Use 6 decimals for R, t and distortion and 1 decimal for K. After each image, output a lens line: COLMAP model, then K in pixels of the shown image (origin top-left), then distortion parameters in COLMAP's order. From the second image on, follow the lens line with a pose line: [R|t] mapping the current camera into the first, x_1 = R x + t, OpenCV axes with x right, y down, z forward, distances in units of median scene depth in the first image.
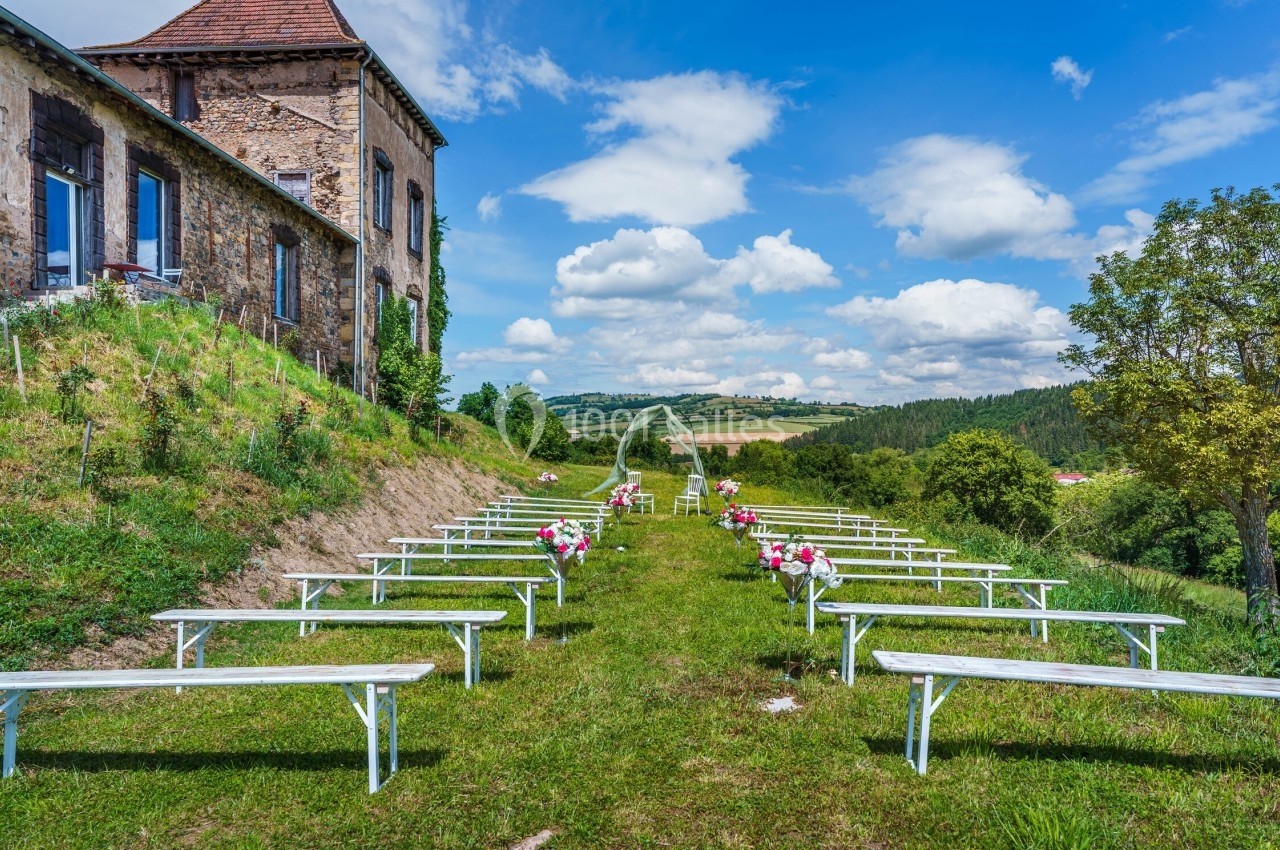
lens RADIAL K [[858.9, 0, 633.4], [0, 858.9, 422.5], [0, 0, 1]] dist [-0.020326, 0.020484]
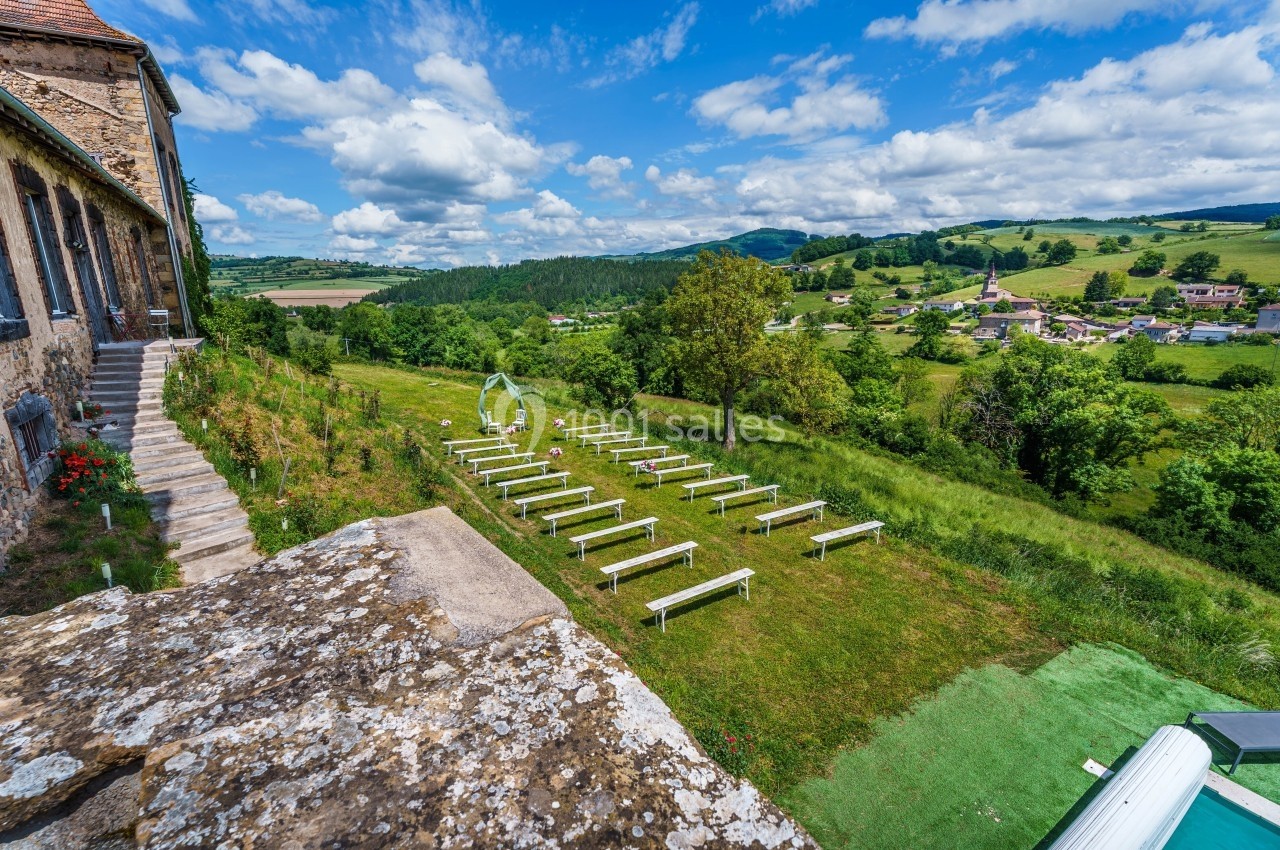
lens RADIAL K [[573.8, 0, 637.0], [0, 573.8, 422.4], [0, 0, 1]] dist [0.001557, 0.001283]
pose [[0.816092, -0.134328, 0.562094, -0.238323], [-0.005533, 0.970752, 0.240022, -0.118579], [-0.577895, -0.198990, 0.791480, -0.087136]]
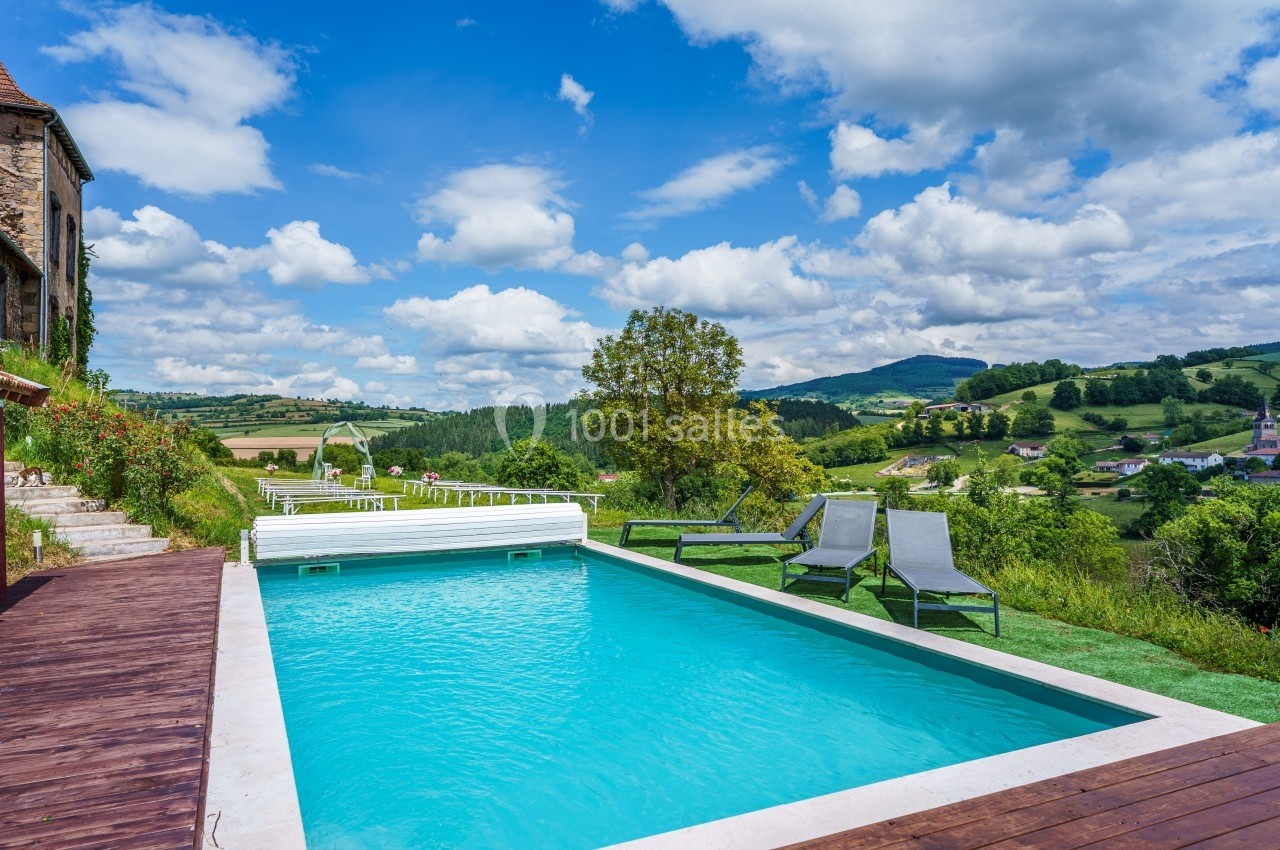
lens RADIAL K [[858.9, 0, 634.7], [0, 858.9, 424.9], [0, 0, 1]] dist [-0.020326, 0.020484]
pose [[0.879811, 0.011968, 0.475172, -0.139779], [-0.010713, 0.999928, -0.005348, -0.006318], [-0.475202, -0.000386, 0.879876, -0.368341]]
